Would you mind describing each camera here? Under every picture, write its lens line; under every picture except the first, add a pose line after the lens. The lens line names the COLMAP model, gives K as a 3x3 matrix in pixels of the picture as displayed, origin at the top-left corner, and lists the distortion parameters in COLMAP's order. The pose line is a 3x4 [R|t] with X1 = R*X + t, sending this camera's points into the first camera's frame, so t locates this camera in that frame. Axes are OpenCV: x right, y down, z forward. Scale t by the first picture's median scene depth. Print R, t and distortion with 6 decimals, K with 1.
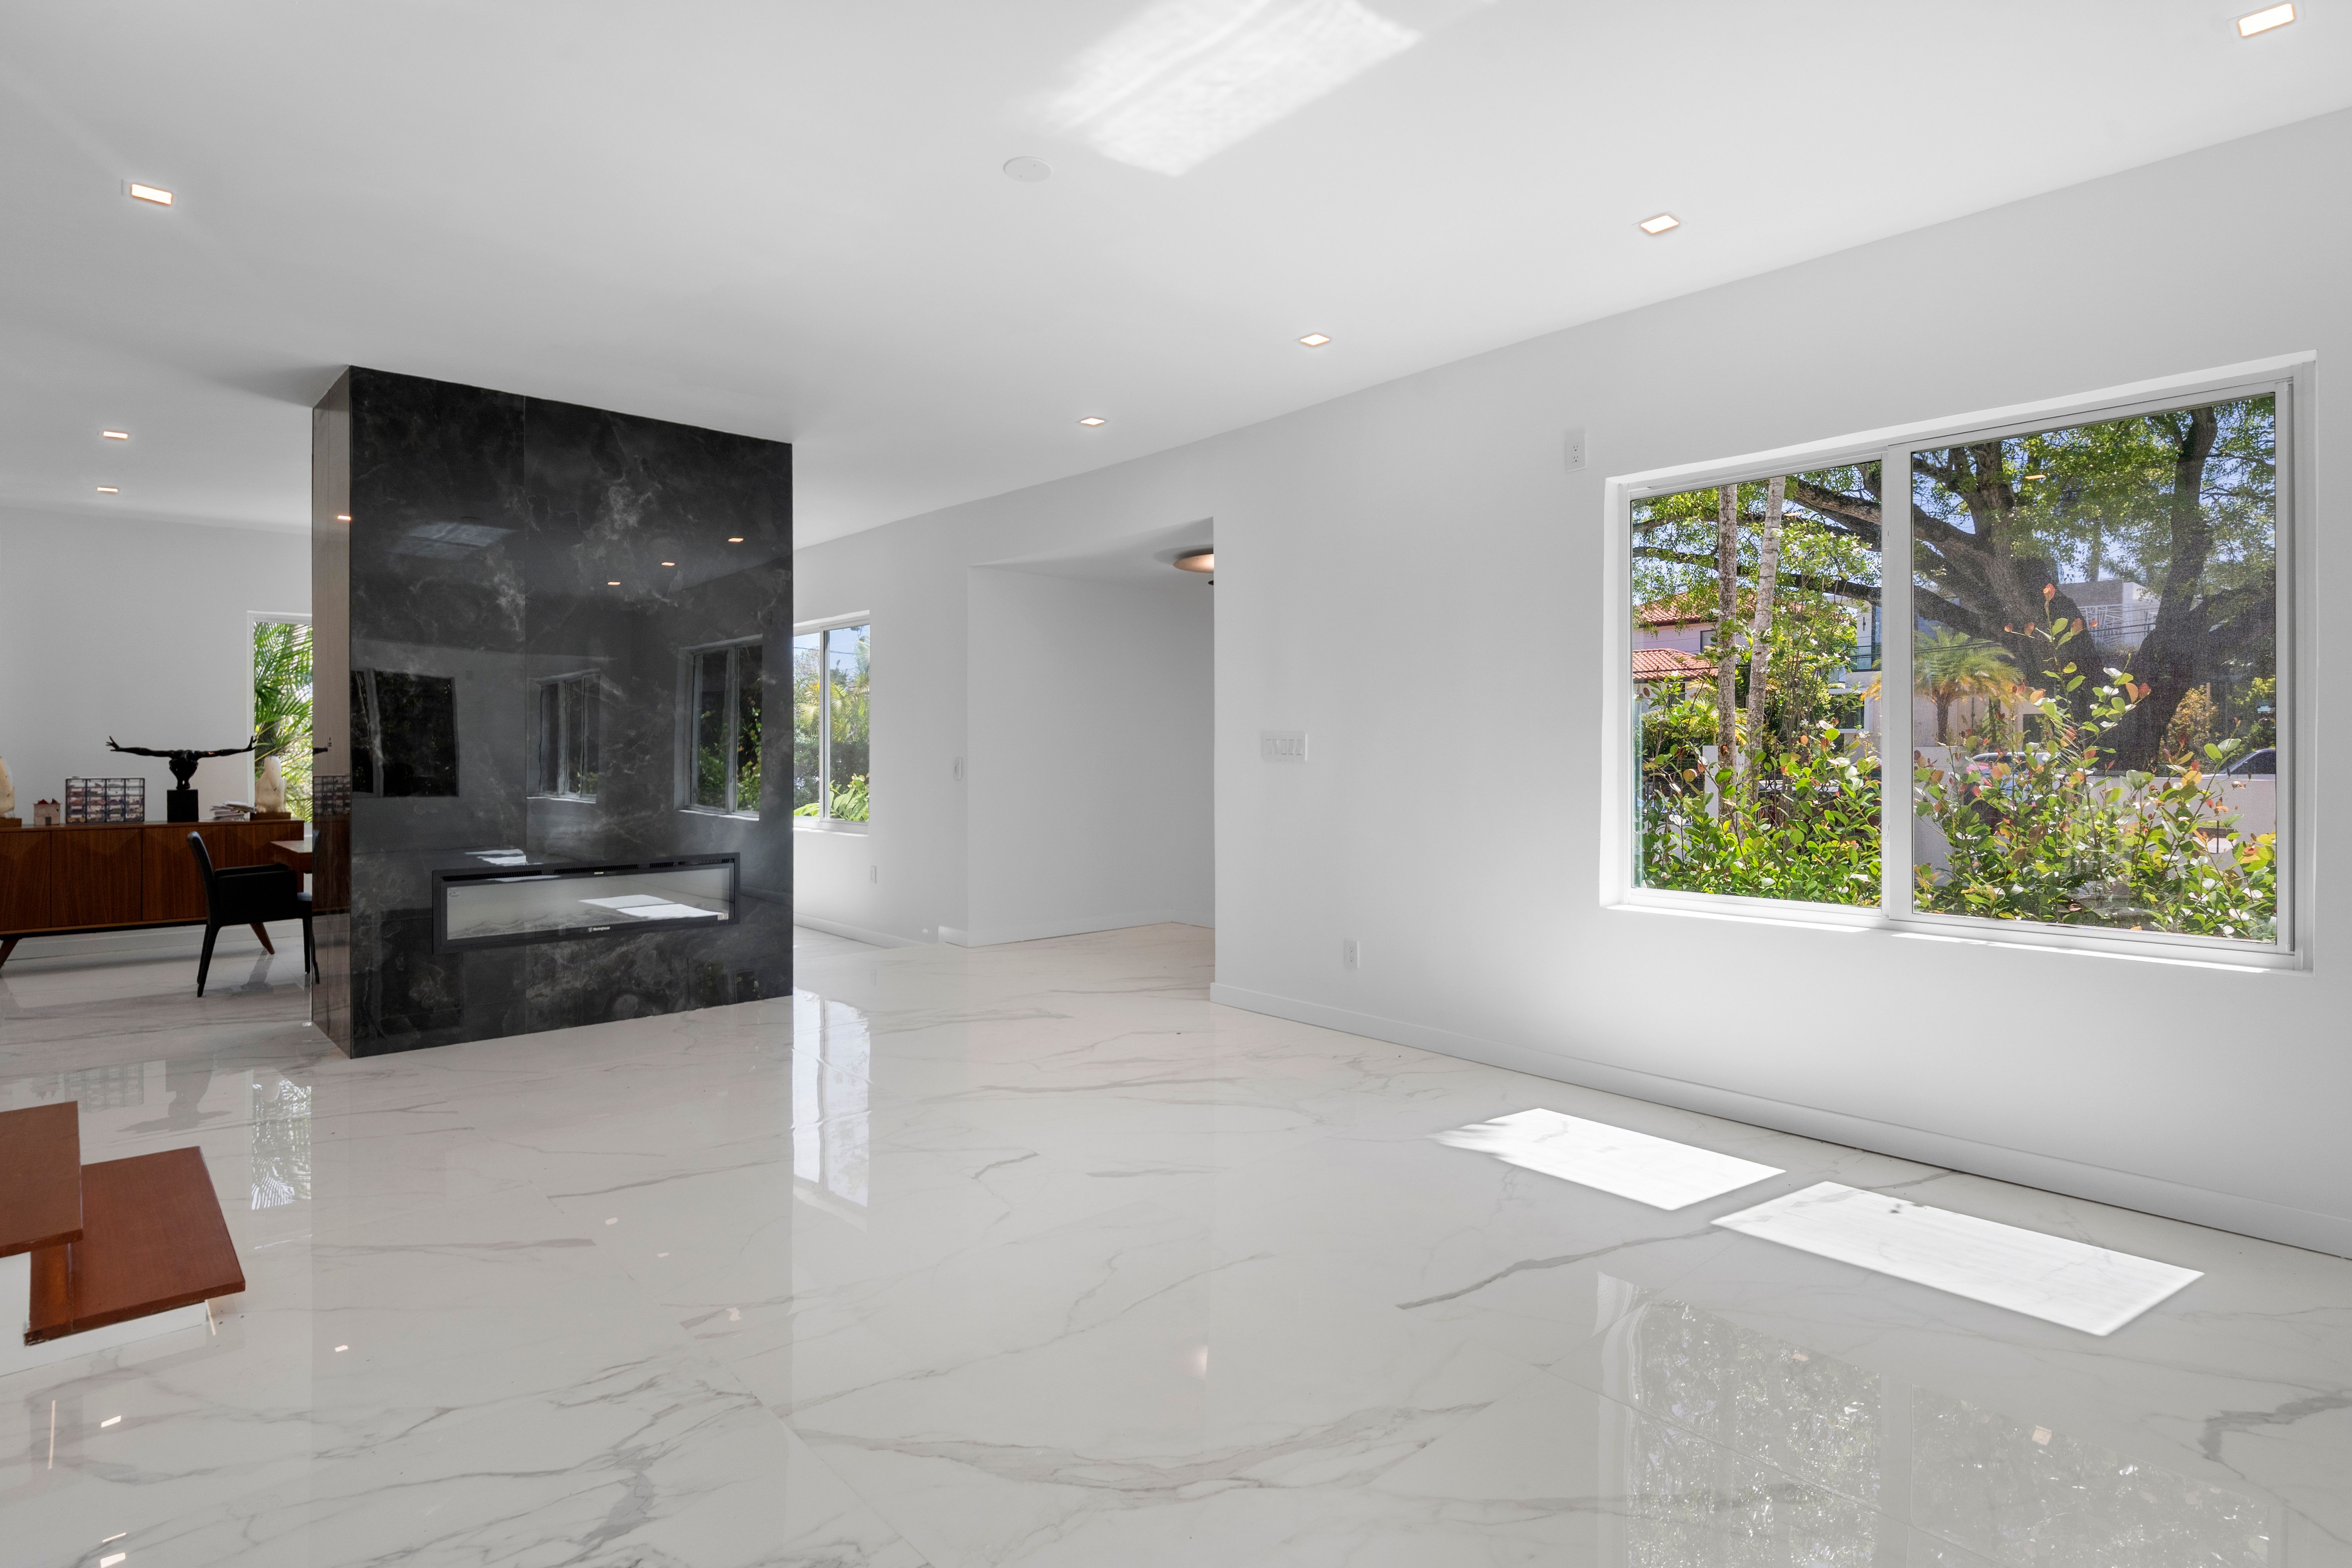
lens RADIAL K [[1172.8, 0, 1181.7], [0, 1172.8, 753.8], [0, 0, 1]] dist [-0.003255, 0.002401]
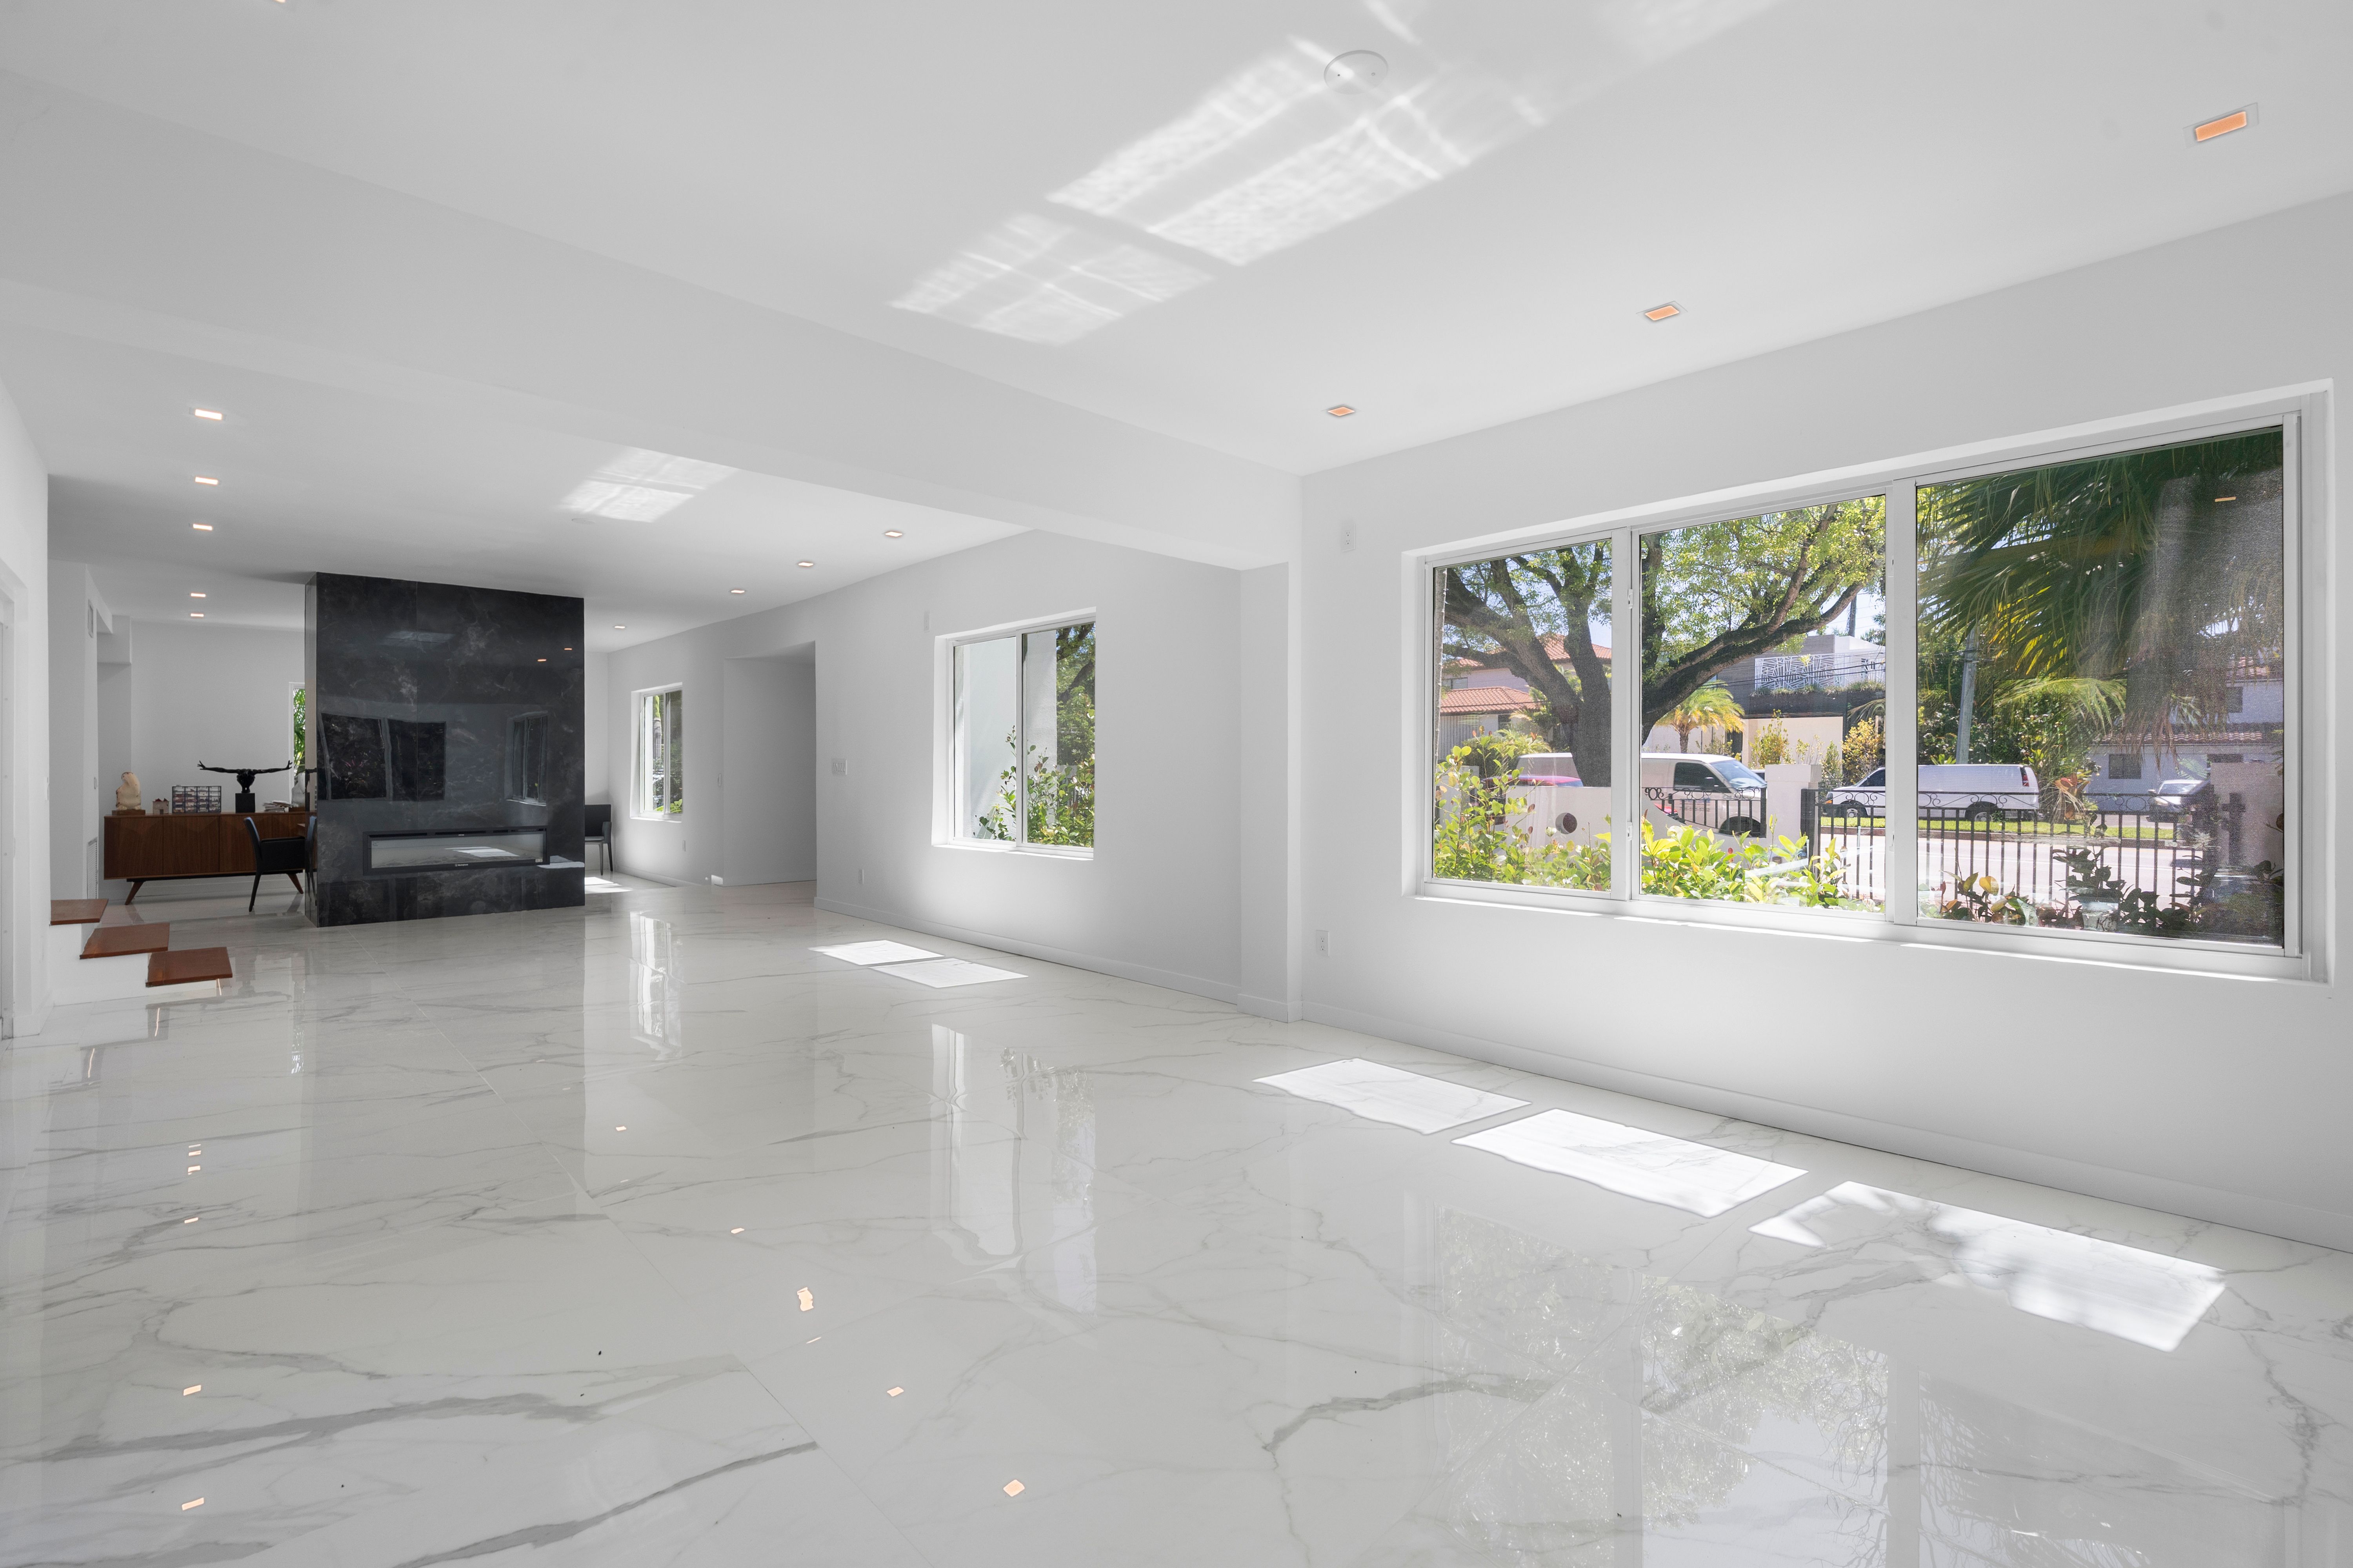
lens RADIAL K [[1055.2, 0, 1174.1], [0, 1055.2, 773.8], [0, 0, 1]] dist [0.017805, 0.000918]
pose [[0.999902, 0.000218, -0.014010, 0.506414], [-0.000212, 1.000000, 0.000425, 0.003141], [0.014010, -0.000422, 0.999902, -0.518389]]
